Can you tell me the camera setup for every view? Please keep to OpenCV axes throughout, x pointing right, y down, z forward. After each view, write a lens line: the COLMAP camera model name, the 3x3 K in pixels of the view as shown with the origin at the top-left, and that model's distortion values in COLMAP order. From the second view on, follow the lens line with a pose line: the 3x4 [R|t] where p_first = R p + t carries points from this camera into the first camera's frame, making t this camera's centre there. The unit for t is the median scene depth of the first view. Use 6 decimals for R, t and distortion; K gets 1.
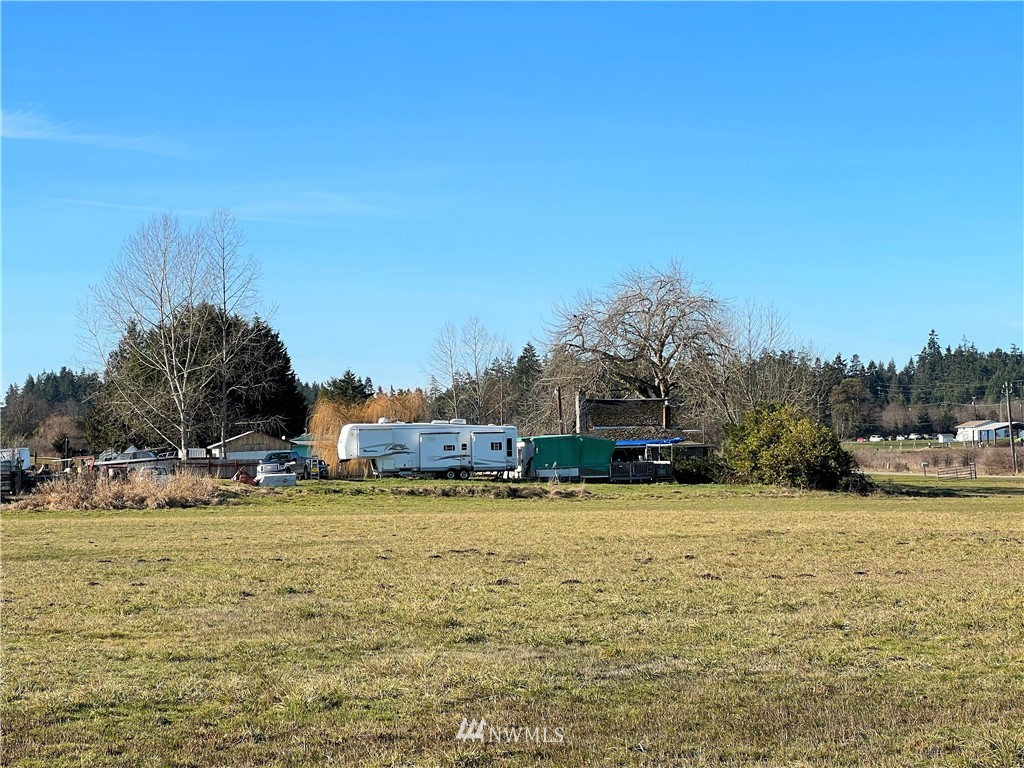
lens RADIAL K [[2277.4, 0, 510.7], [0, 2277.4, 382.0], [0, 0, 1]] dist [0.051480, 0.000000]
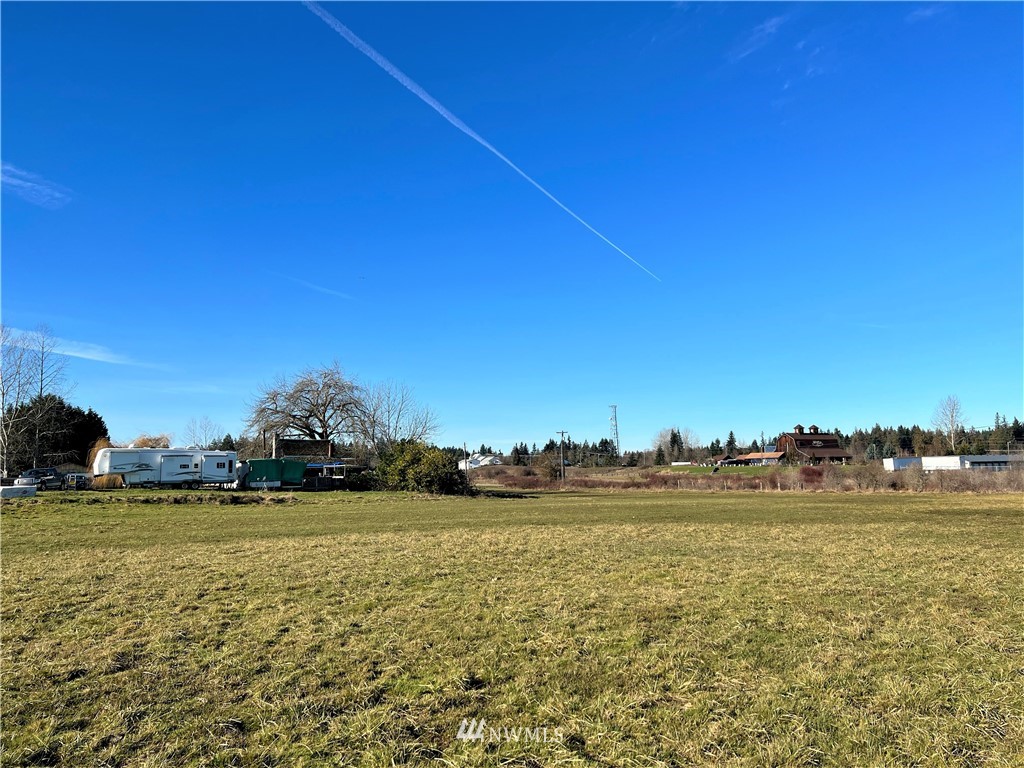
lens RADIAL K [[760.2, 0, 519.3], [0, 760.2, 380.5], [0, 0, 1]] dist [0.027536, -0.008662]
pose [[0.930767, 0.047161, 0.362557, -0.008326], [-0.012110, 0.995078, -0.098349, 0.020023], [-0.365411, 0.087149, 0.926758, 0.488026]]
